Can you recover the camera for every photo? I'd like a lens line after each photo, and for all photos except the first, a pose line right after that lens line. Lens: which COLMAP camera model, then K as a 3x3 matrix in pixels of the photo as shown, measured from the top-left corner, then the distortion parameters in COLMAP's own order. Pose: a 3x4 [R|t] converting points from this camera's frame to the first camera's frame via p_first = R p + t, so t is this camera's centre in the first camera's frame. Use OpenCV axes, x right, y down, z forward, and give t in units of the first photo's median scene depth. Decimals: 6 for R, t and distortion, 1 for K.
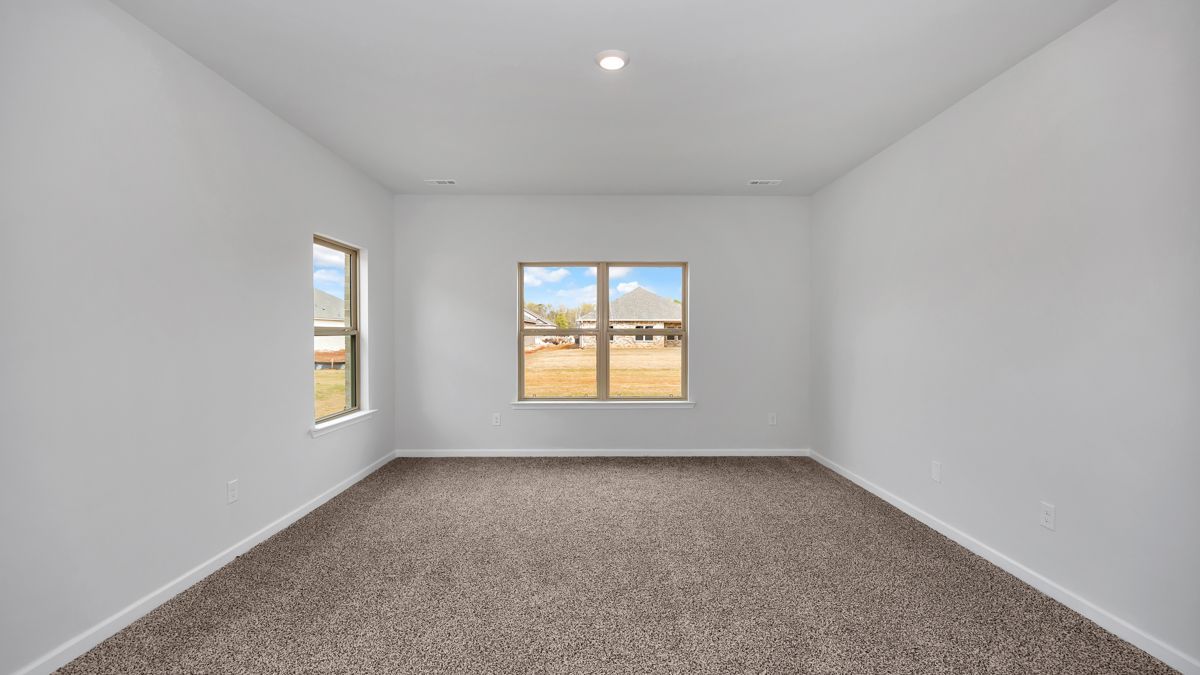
lens RADIAL K [[495.8, 0, 605.8], [0, 495.8, 332.7], [0, 0, 1]] dist [-0.007062, 0.000610]
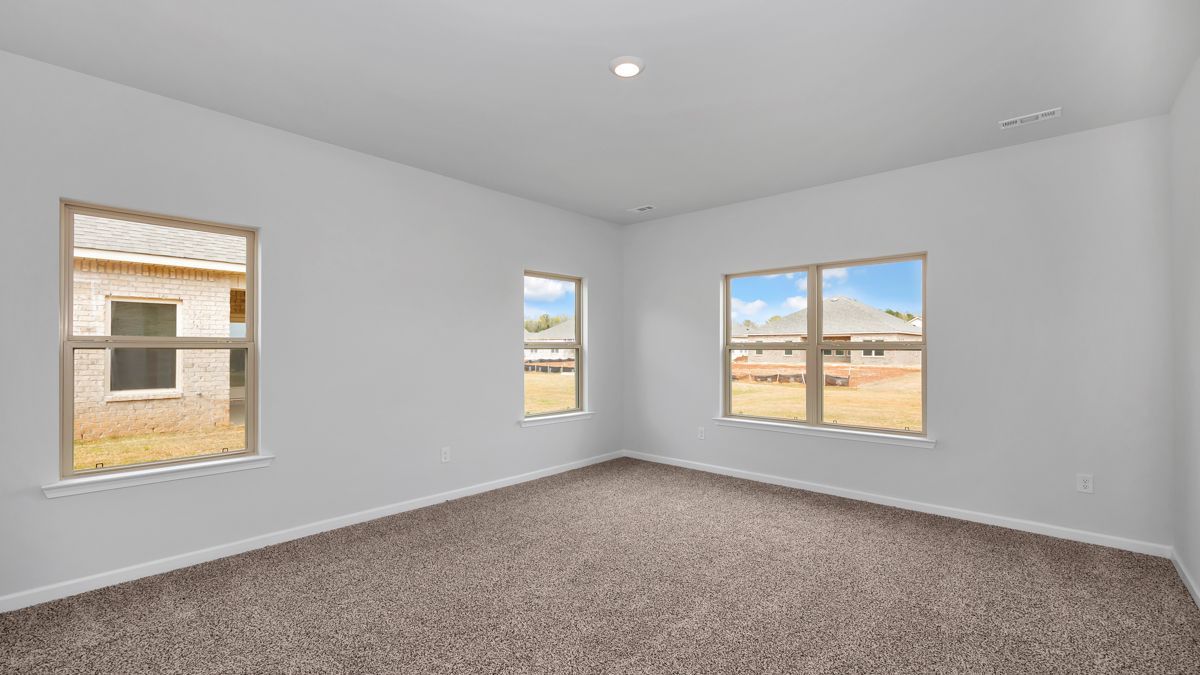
lens RADIAL K [[495.8, 0, 604.4], [0, 495.8, 342.3], [0, 0, 1]] dist [-0.007062, 0.000610]
pose [[0.741167, -0.006459, -0.671289, 0.352723], [-0.002870, 0.999914, -0.012790, 0.005024], [0.671314, 0.011406, 0.741085, 0.143132]]
